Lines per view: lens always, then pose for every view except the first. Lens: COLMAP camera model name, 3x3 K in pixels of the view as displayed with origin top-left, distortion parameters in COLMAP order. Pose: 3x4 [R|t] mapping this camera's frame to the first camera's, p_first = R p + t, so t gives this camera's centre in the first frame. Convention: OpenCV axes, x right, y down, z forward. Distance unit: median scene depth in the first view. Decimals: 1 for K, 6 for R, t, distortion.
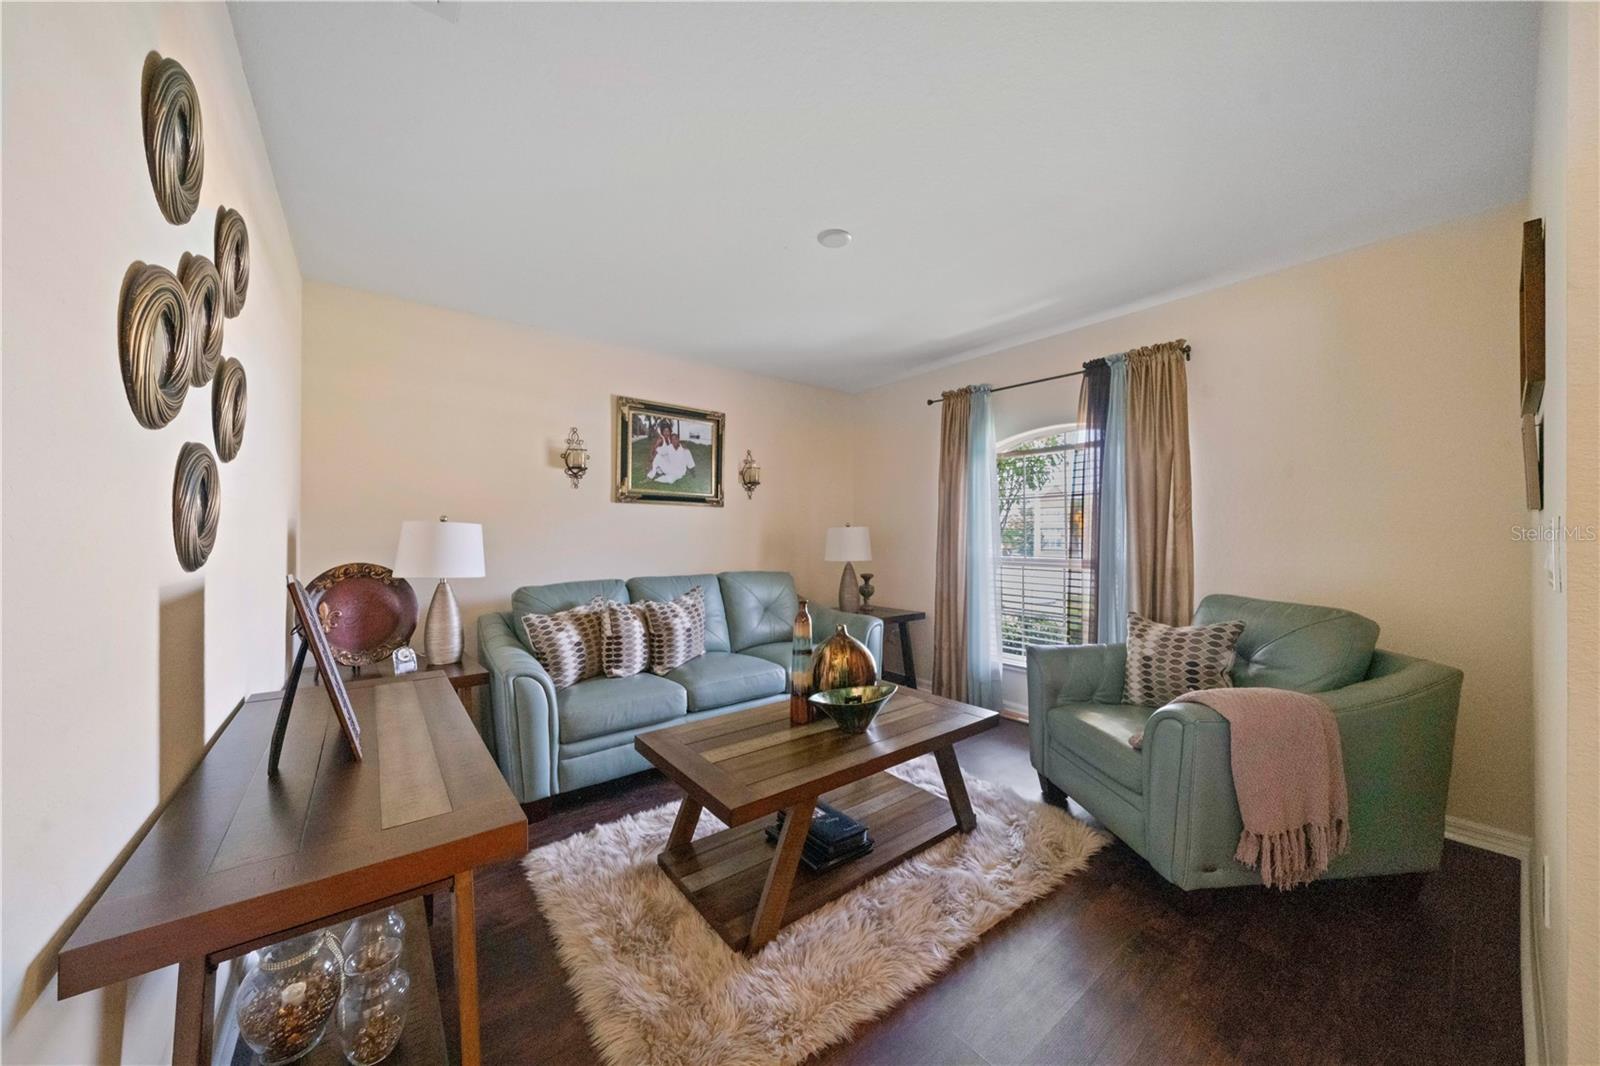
lens RADIAL K [[562.5, 0, 800.3], [0, 562.5, 539.9], [0, 0, 1]] dist [-0.001086, -0.000062]
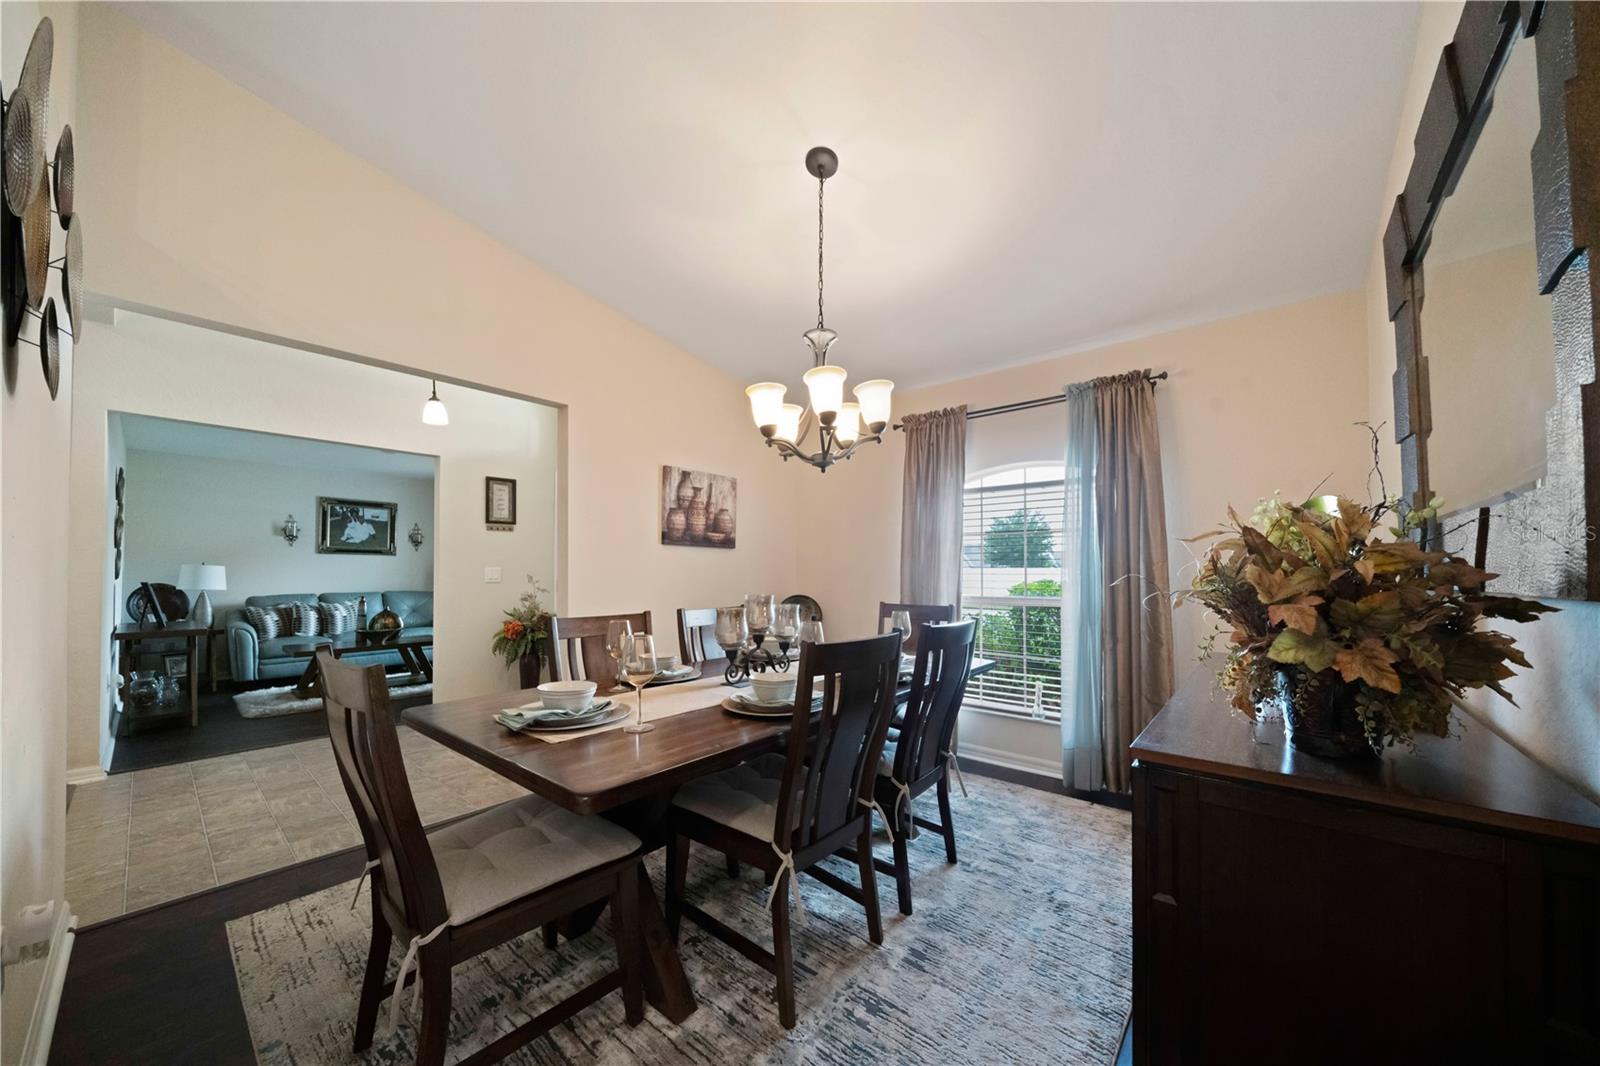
lens RADIAL K [[562.5, 0, 793.1], [0, 562.5, 567.1], [0, 0, 1]] dist [-0.001086, -0.000062]
pose [[0.978202, 0.013153, 0.207238, 0.888039], [-0.012223, 0.999909, -0.005764, -0.030701], [-0.207294, 0.003105, 0.978274, -1.243559]]
